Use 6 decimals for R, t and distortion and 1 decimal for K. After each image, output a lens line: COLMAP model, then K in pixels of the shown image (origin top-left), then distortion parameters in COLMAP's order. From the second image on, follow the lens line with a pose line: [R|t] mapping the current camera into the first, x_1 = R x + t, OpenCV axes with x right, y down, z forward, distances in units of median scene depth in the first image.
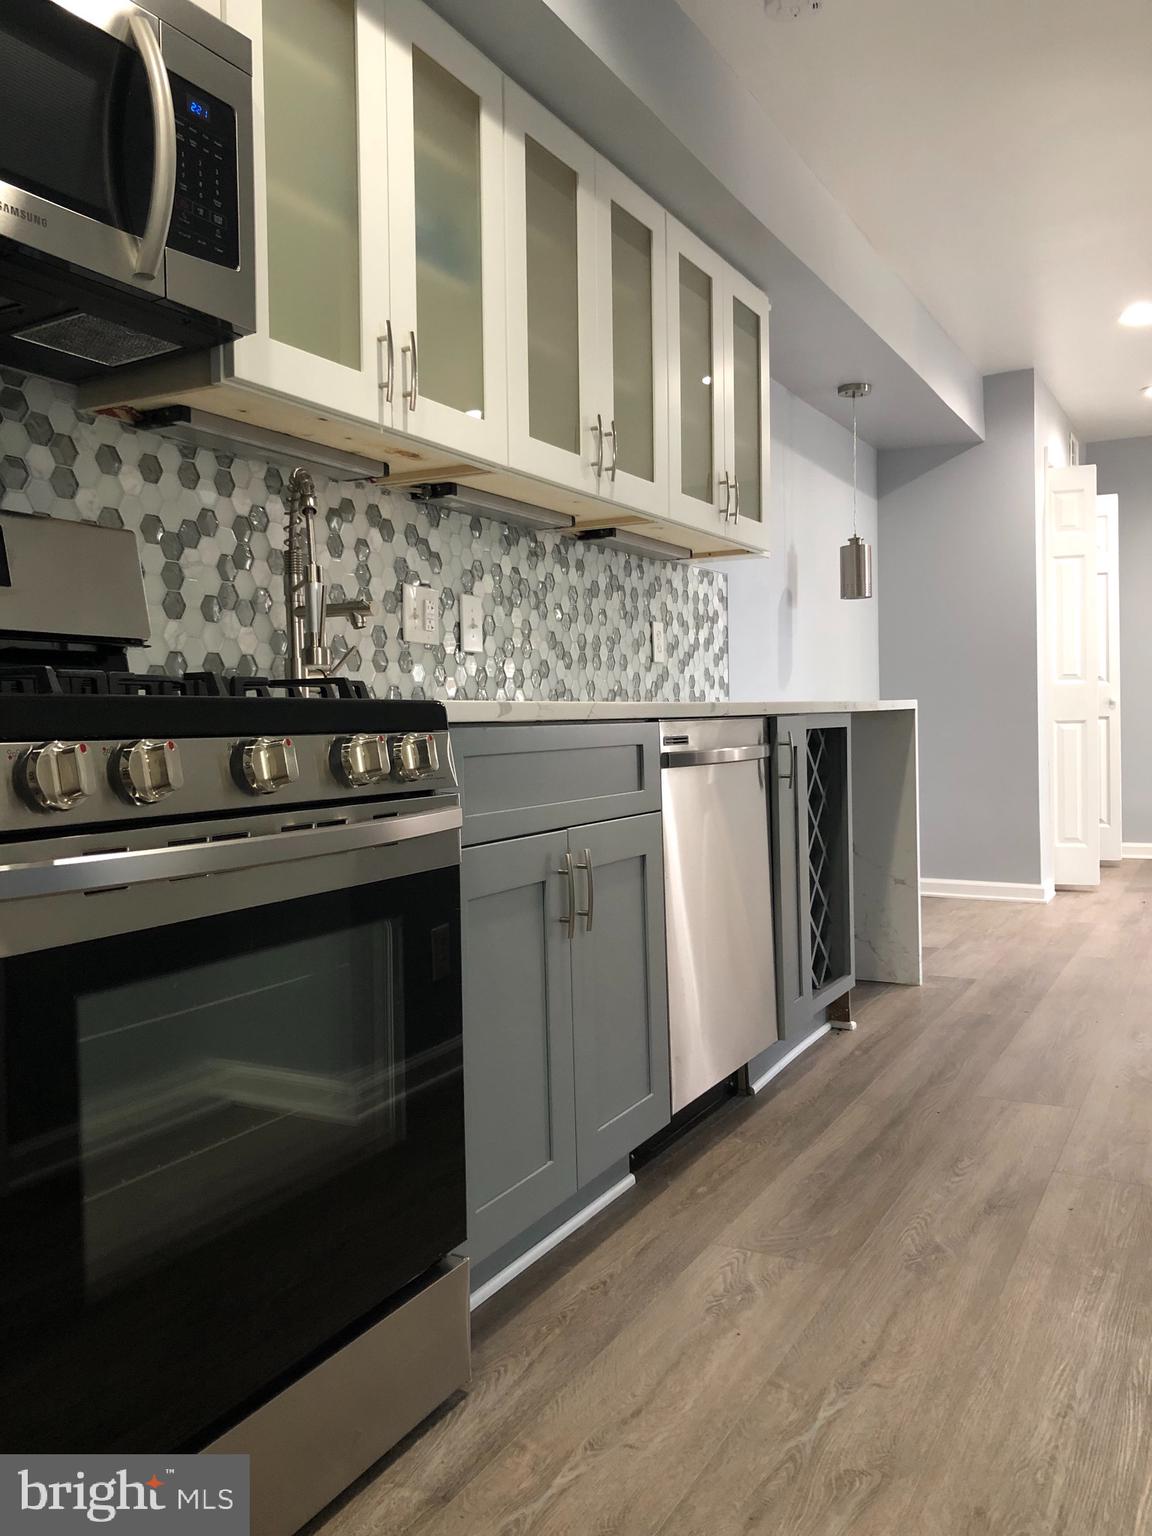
lens RADIAL K [[1239.7, 0, 576.0], [0, 1239.7, 768.0], [0, 0, 1]] dist [0.009568, -0.013951]
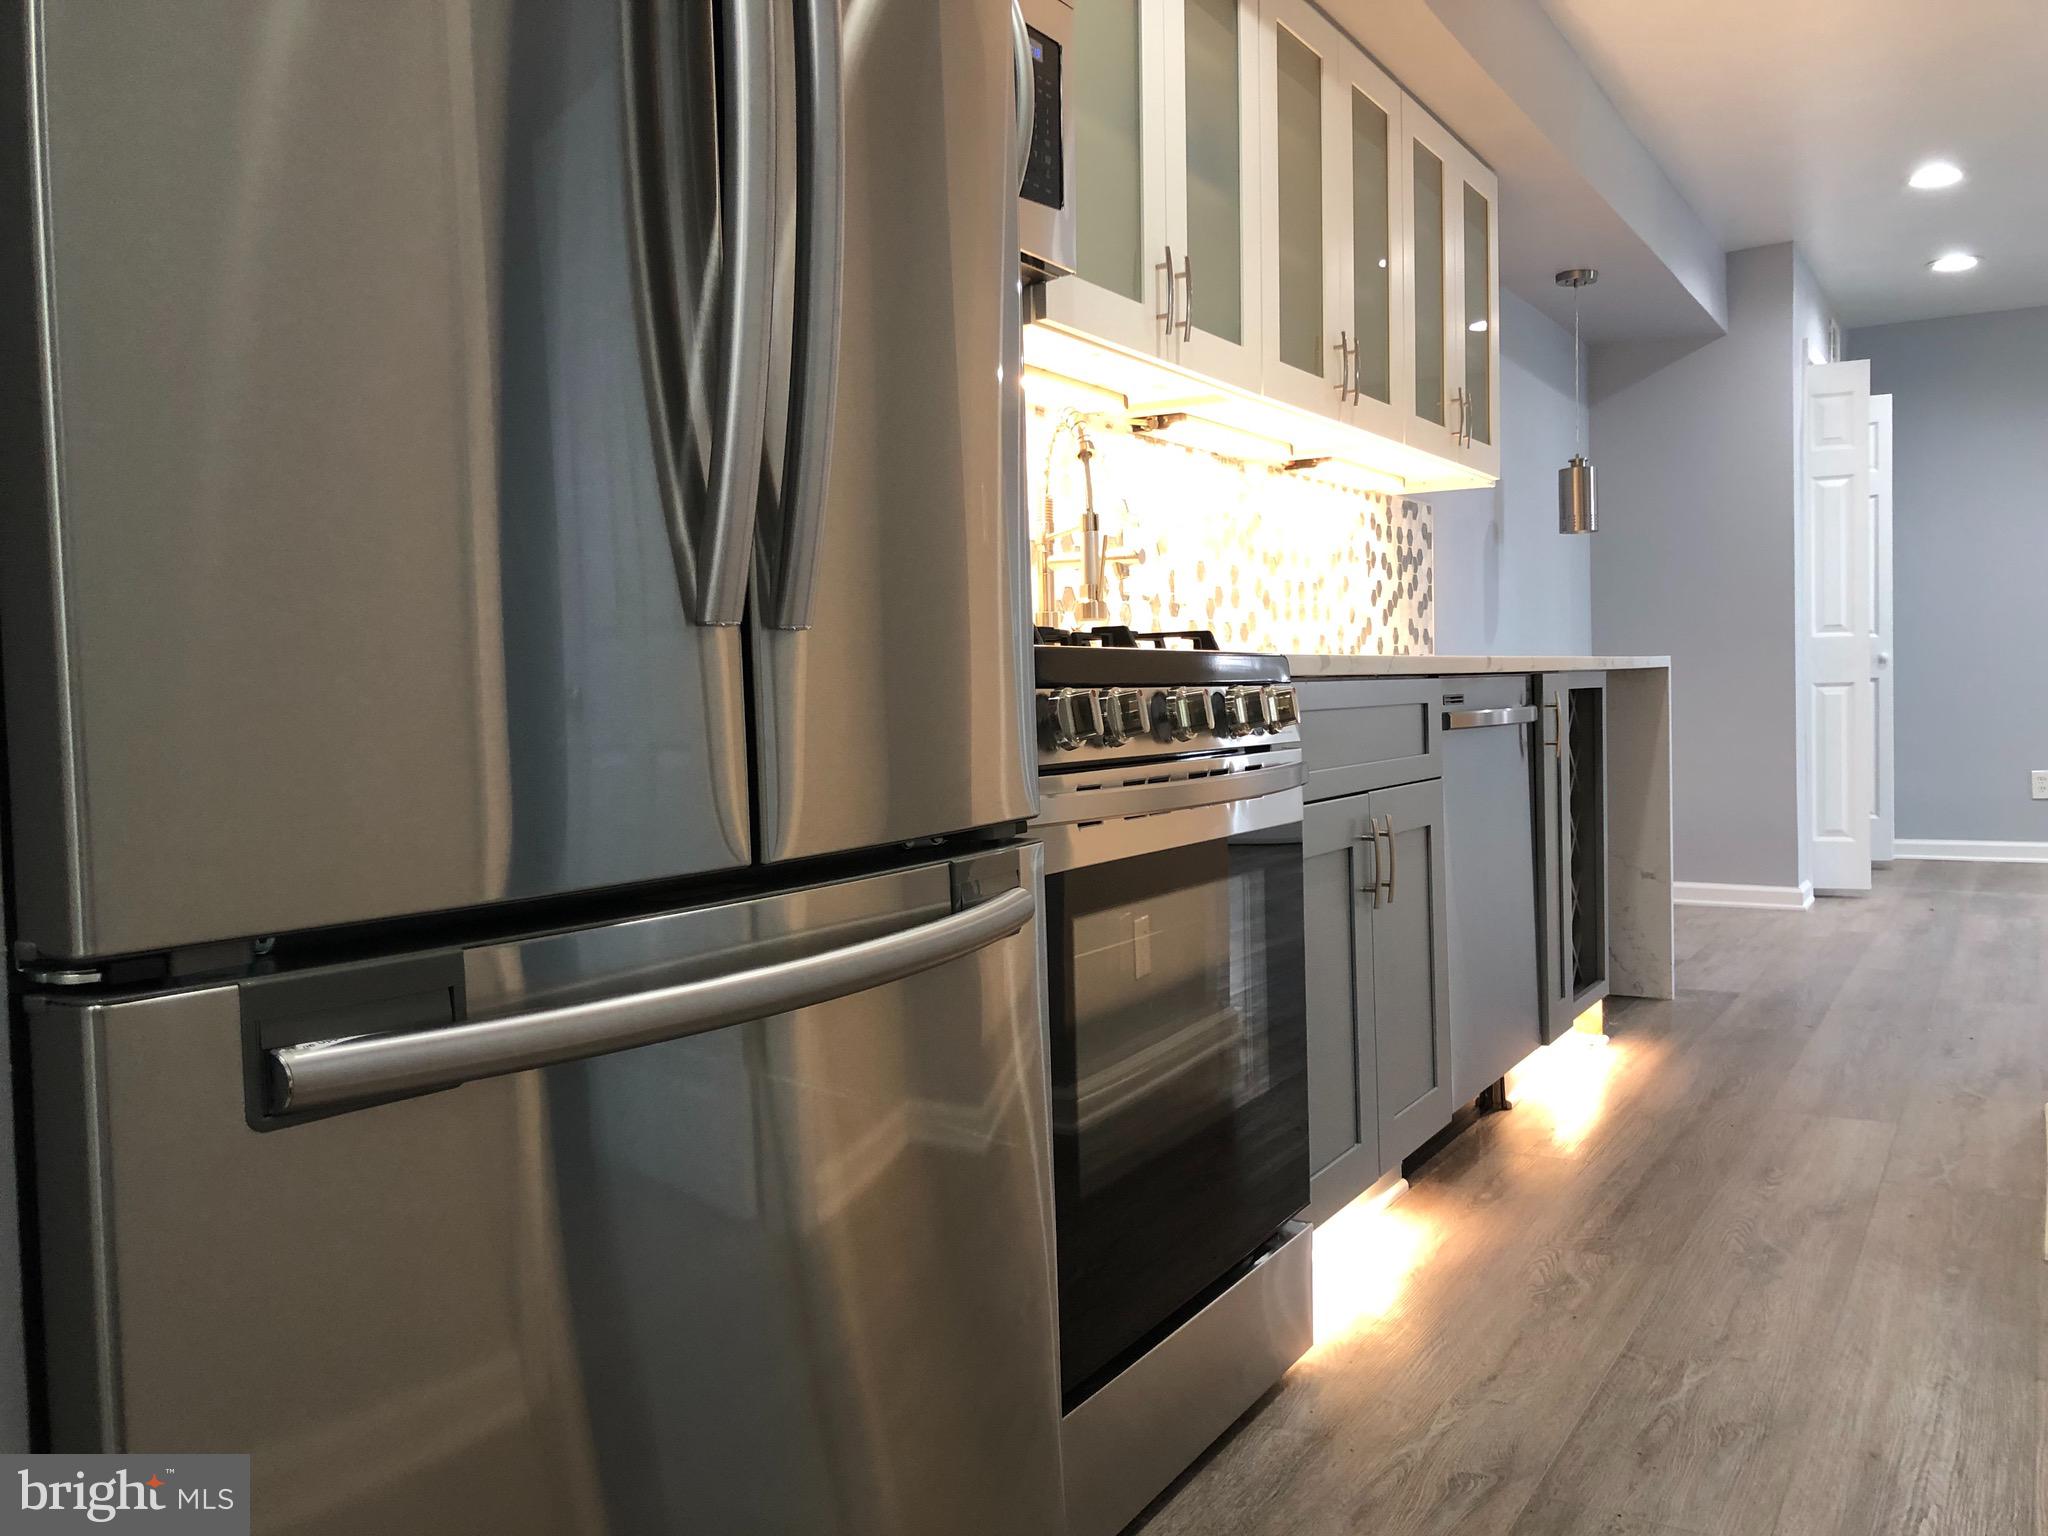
lens RADIAL K [[1652.9, 0, 1008.2], [0, 1652.9, 776.2], [0, 0, 1]] dist [0.009568, -0.013951]
pose [[0.998509, 0.000174, -0.054585, -0.149407], [0.000554, 0.999911, 0.013320, 0.014757], [0.054582, -0.013330, 0.998420, -0.183746]]
